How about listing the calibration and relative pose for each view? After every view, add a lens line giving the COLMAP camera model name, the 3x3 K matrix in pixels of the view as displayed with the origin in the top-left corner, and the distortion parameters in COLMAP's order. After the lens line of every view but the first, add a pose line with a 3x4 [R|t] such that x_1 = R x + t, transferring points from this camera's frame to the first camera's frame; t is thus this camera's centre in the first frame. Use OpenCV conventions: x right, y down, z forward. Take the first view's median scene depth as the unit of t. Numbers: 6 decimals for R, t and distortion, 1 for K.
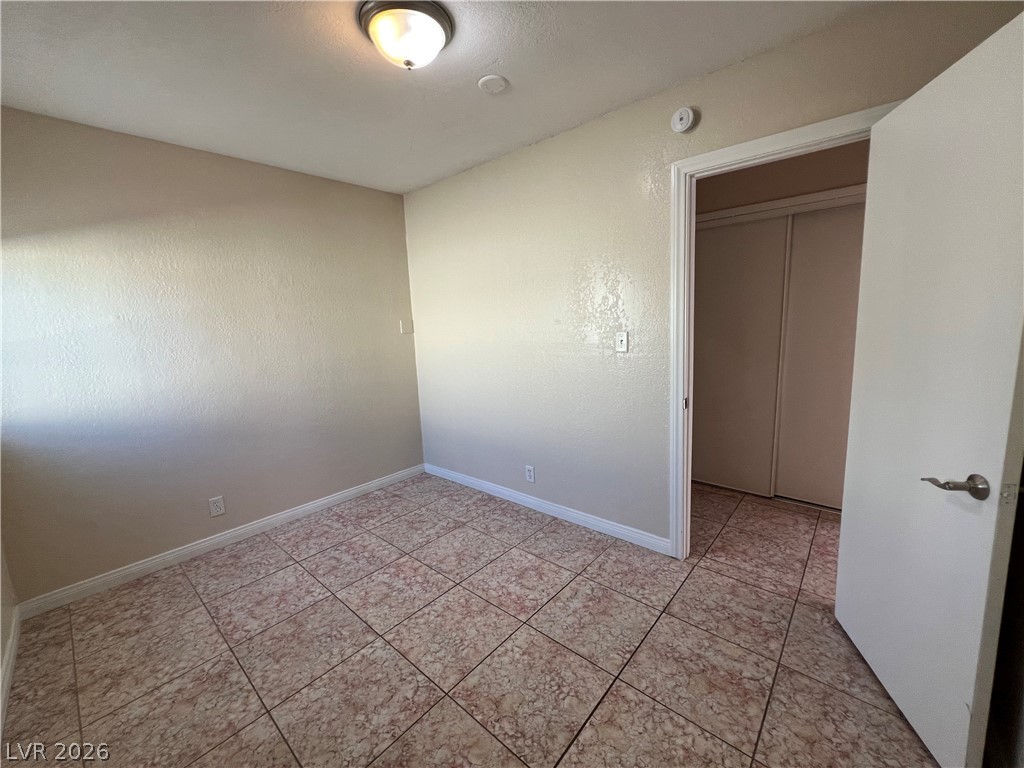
lens RADIAL K [[408.3, 0, 512.4], [0, 408.3, 382.3], [0, 0, 1]] dist [-0.003307, 0.000755]
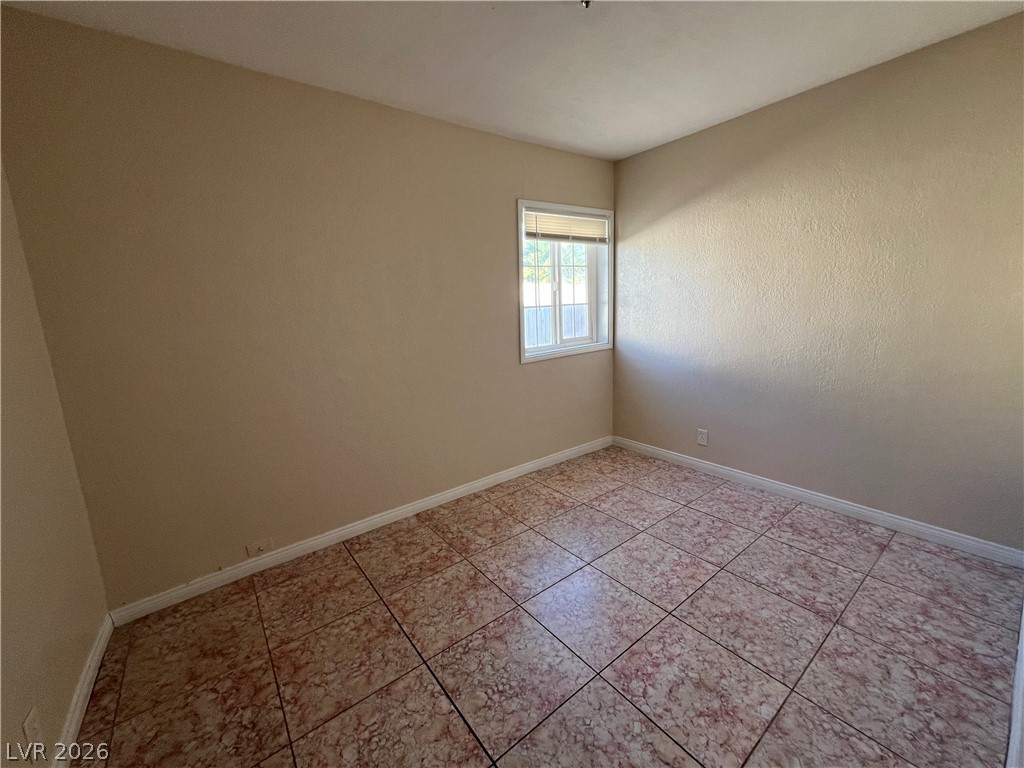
lens RADIAL K [[409.6, 0, 511.6], [0, 409.6, 381.5], [0, 0, 1]] dist [-0.003665, 0.000996]
pose [[-0.189087, 0.227627, -0.955213, 0.643529], [-0.102483, 0.962875, 0.249739, -0.124106], [0.976598, 0.145116, -0.158739, 0.826062]]
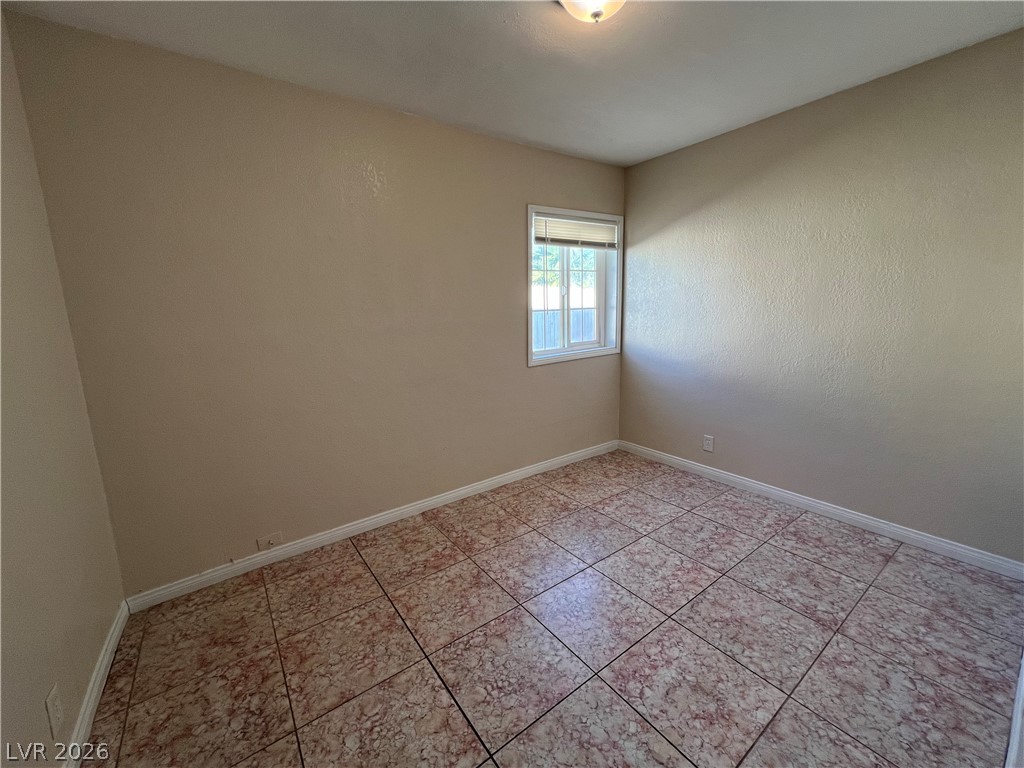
lens RADIAL K [[409.6, 0, 511.6], [0, 409.6, 381.0], [0, 0, 1]] dist [-0.003665, 0.000996]
pose [[-0.214420, 0.217923, -0.952121, 0.659081], [-0.115182, 0.962350, 0.246203, -0.131084], [0.969926, 0.162458, -0.181246, 0.836526]]
